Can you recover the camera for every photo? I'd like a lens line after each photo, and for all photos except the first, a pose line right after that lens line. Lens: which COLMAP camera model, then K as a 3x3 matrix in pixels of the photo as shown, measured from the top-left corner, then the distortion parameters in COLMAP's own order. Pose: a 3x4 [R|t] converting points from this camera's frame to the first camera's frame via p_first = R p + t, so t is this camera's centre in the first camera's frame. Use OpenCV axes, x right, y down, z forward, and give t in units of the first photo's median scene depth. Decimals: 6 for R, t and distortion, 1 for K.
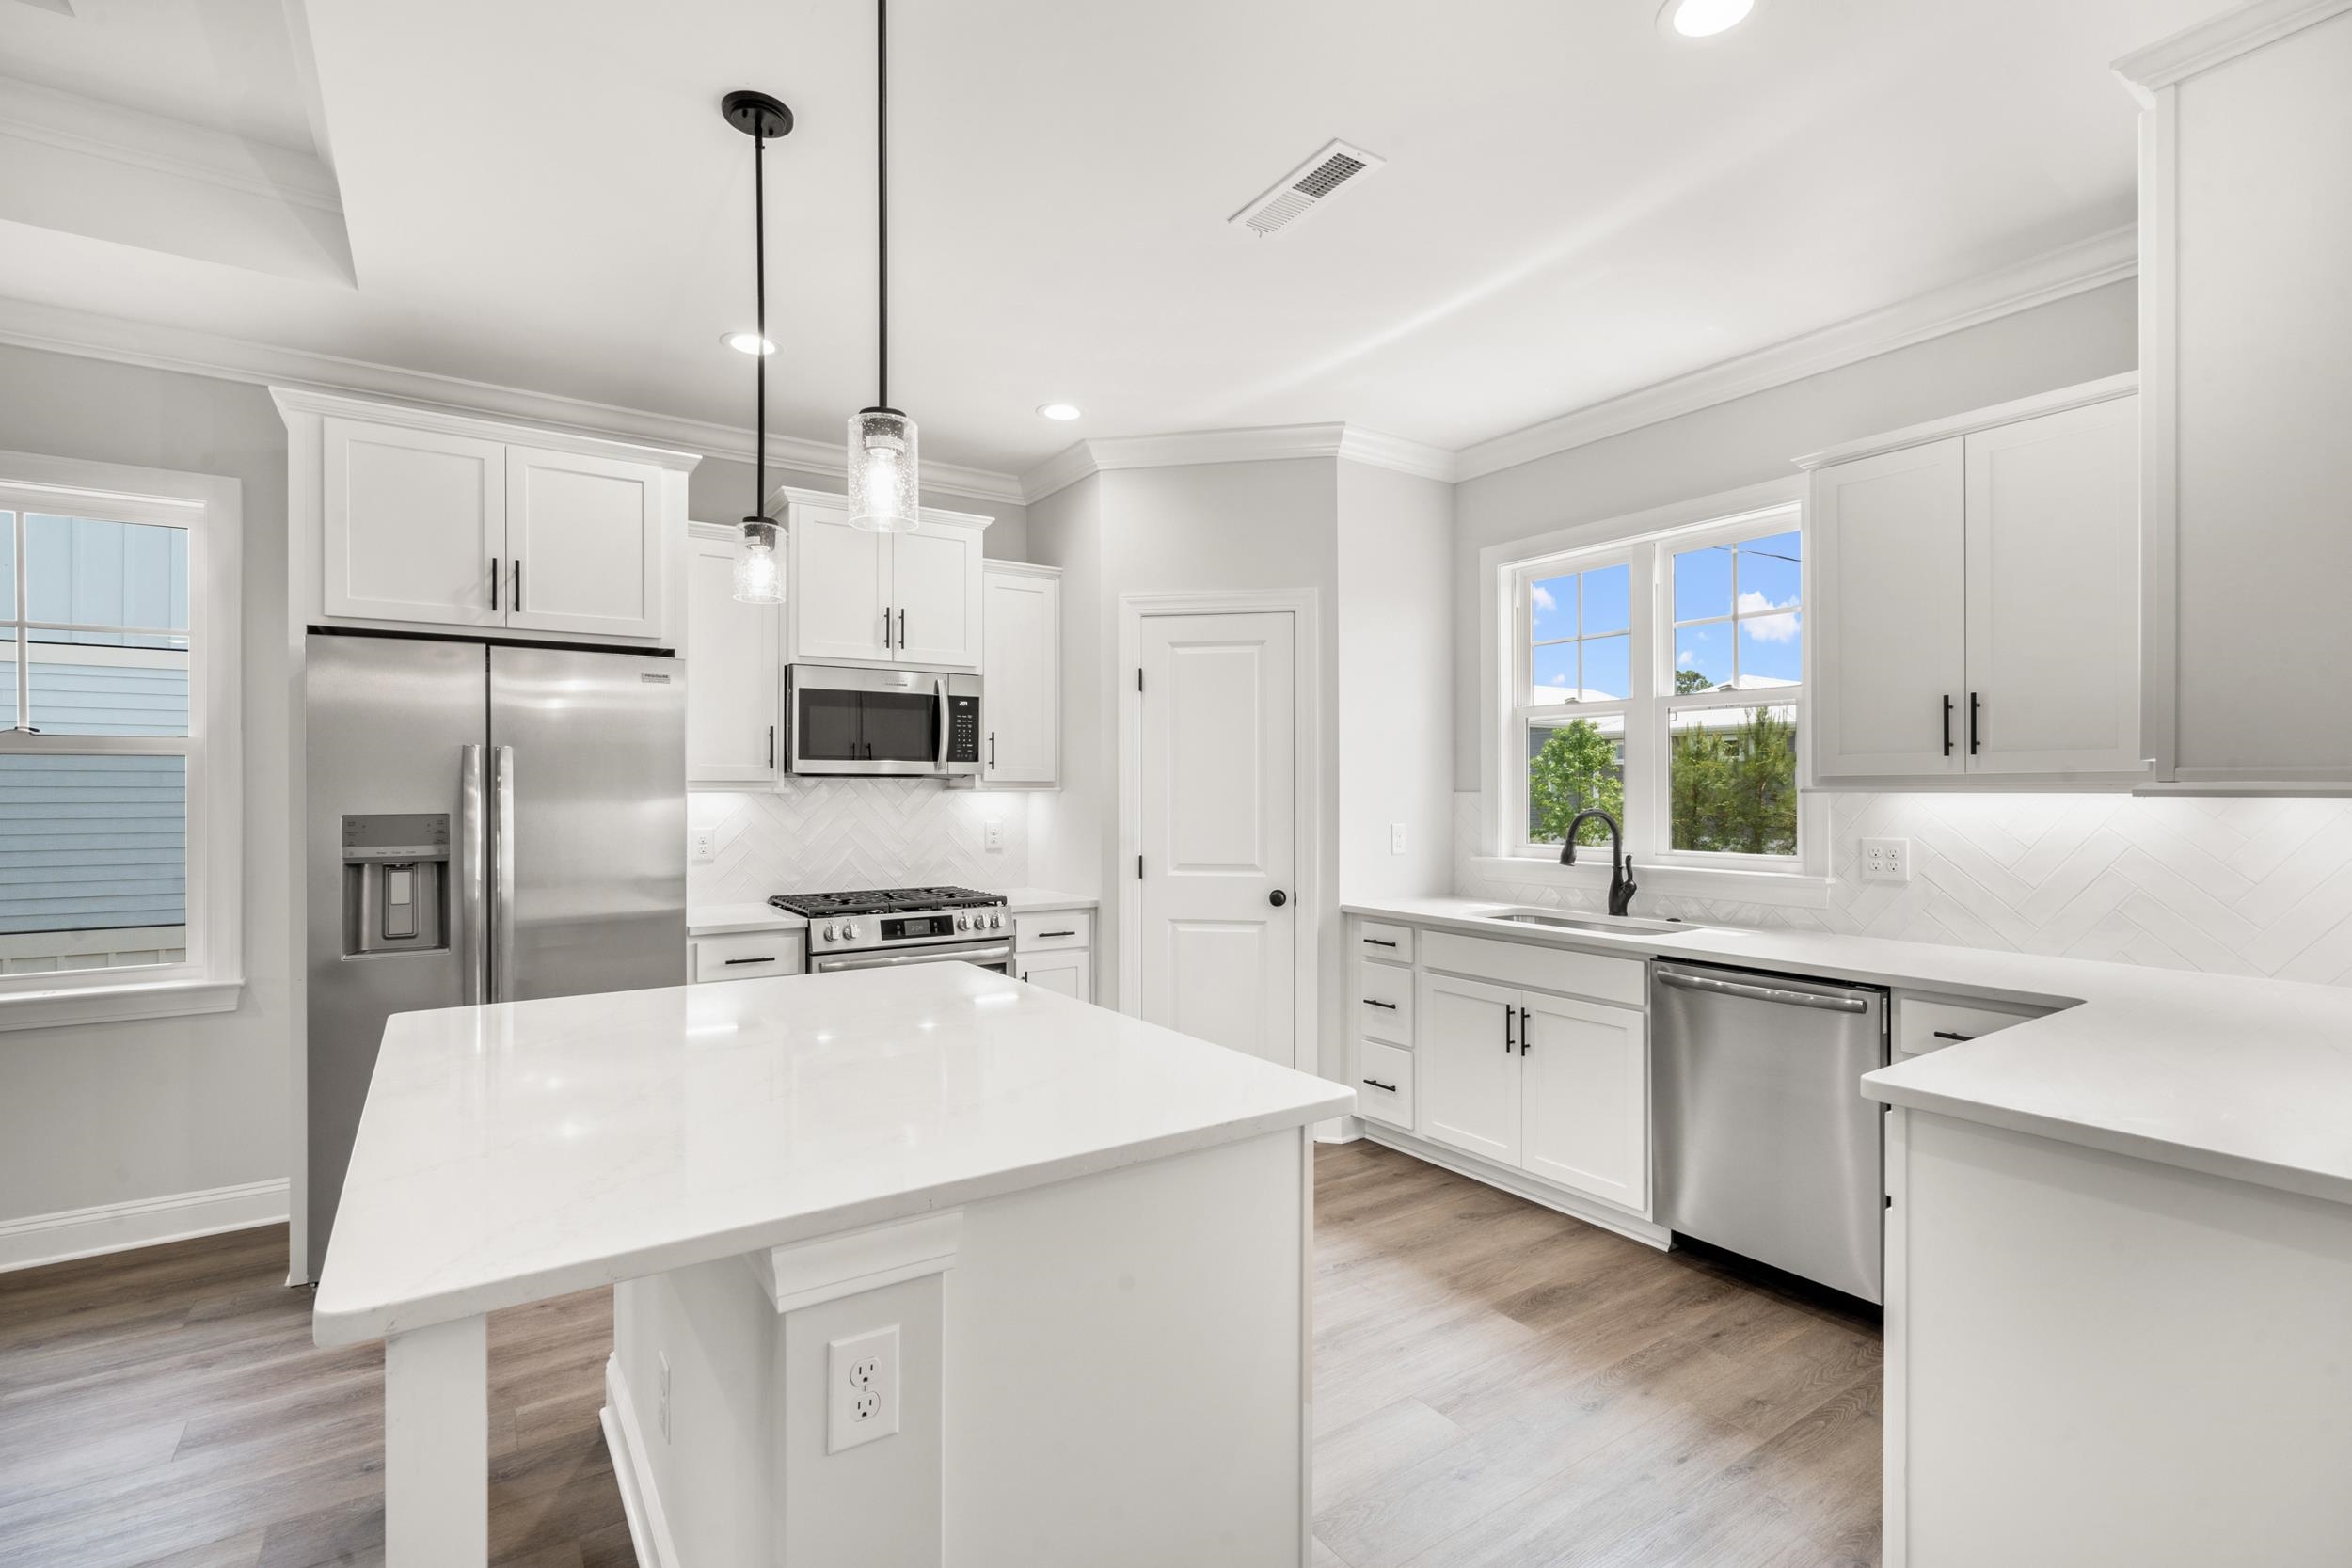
lens RADIAL K [[1067.9, 0, 1171.5], [0, 1067.9, 789.9], [0, 0, 1]] dist [0.001725, 0.000123]
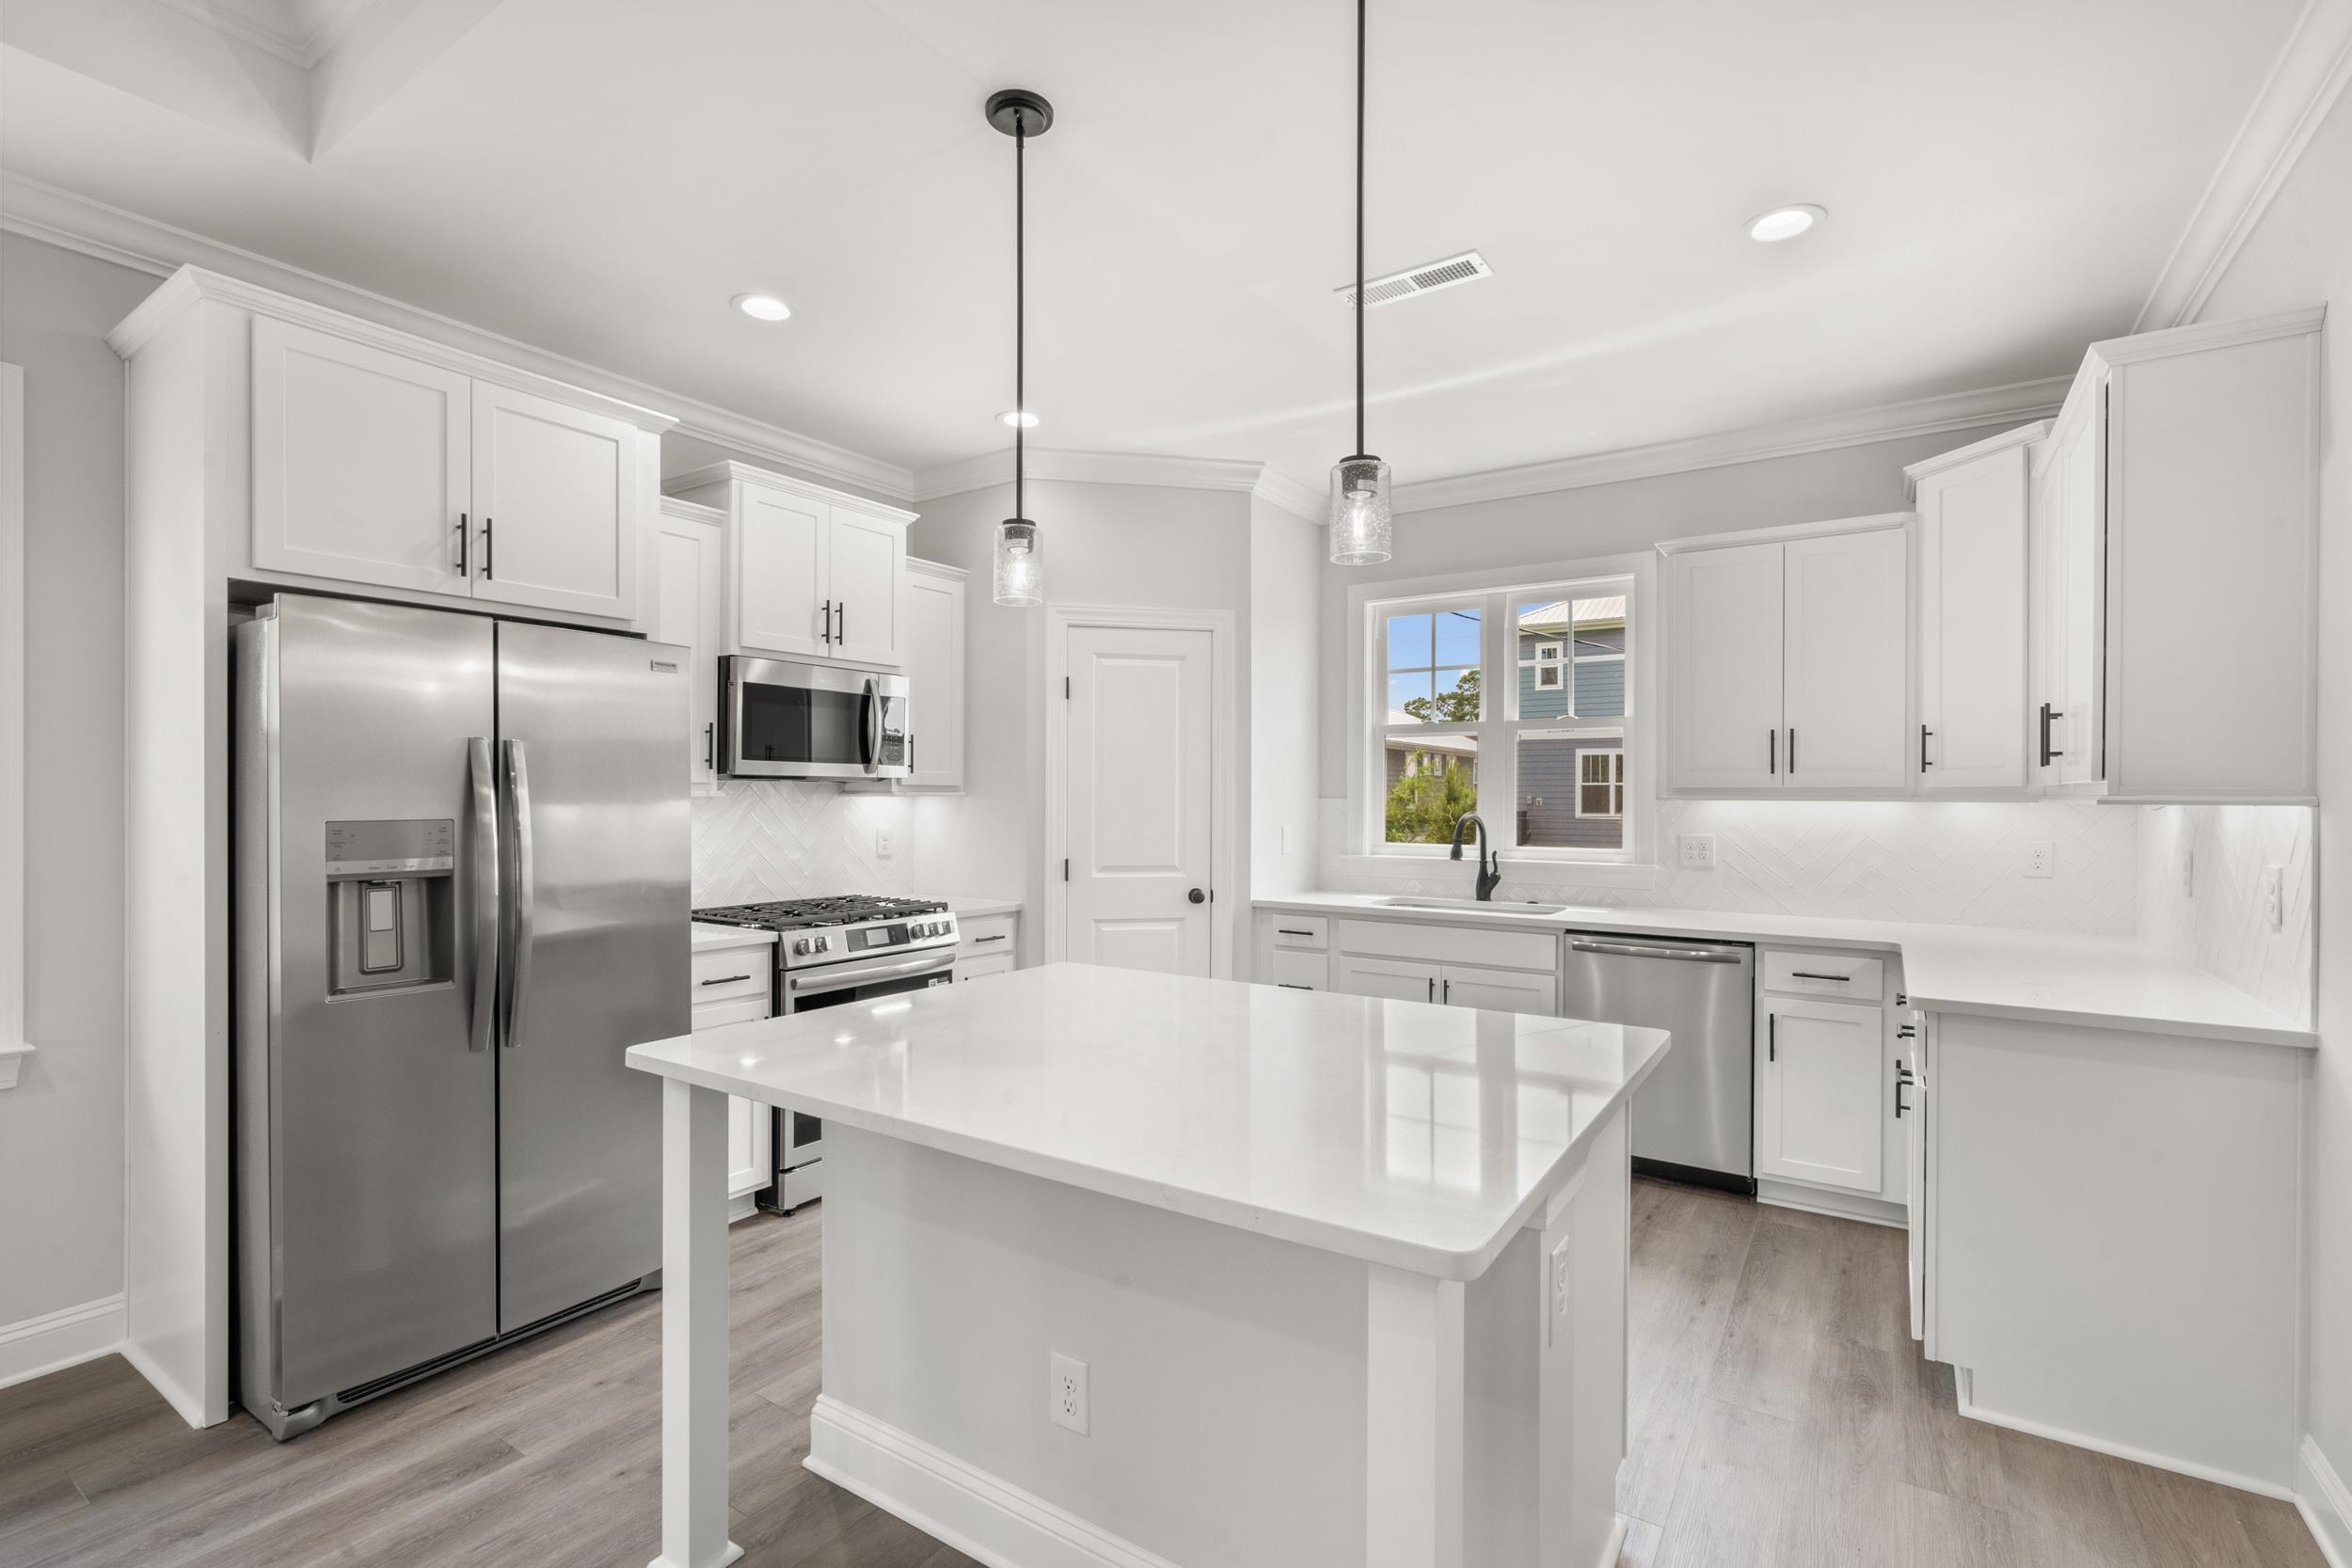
lens RADIAL K [[1067.9, 0, 1166.6], [0, 1067.9, 799.8], [0, 0, 1]] dist [0.001725, 0.000123]
pose [[0.926122, 0.003669, 0.377206, -0.374391], [-0.005439, 0.999979, 0.003626, 0.000608], [-0.377185, -0.005410, 0.926122, 0.014586]]
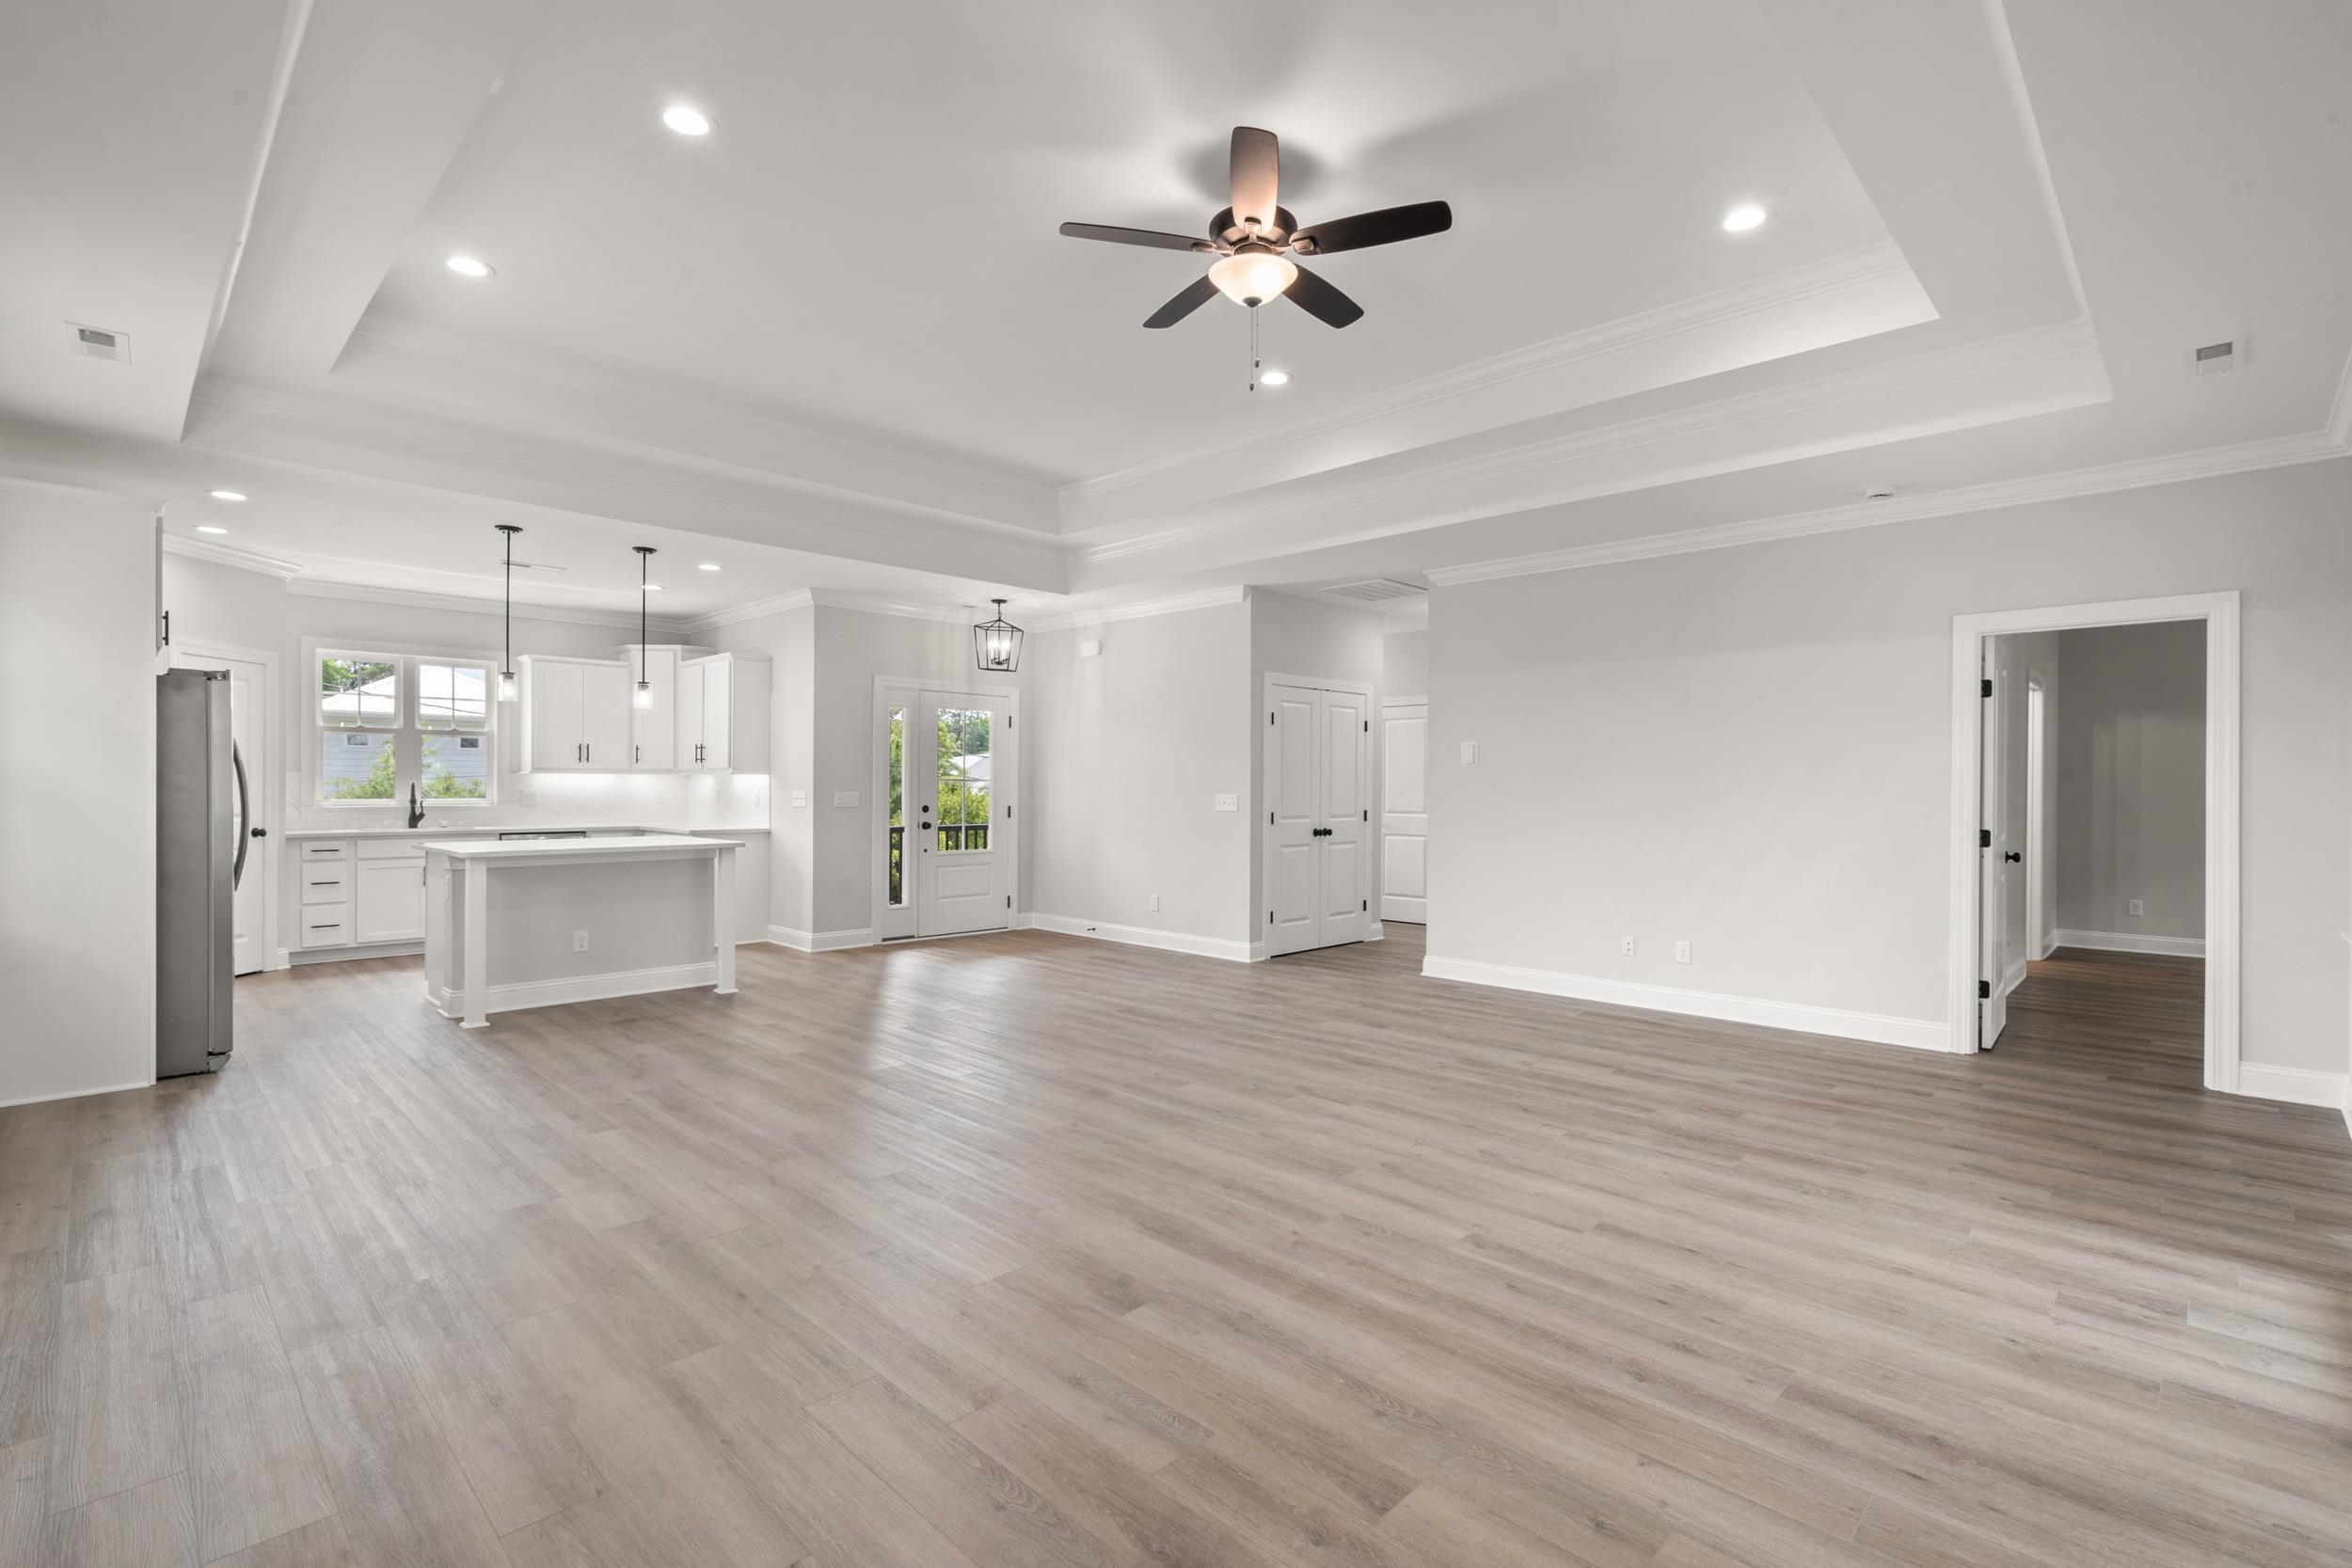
lens RADIAL K [[1067.9, 0, 1173.5], [0, 1067.9, 778.6], [0, 0, 1]] dist [0.001725, 0.000123]
pose [[-0.197558, 0.003551, 0.980285, -2.059721], [-0.005847, 0.999971, -0.004801, 0.017409], [-0.980274, -0.006680, -0.197531, -0.097969]]
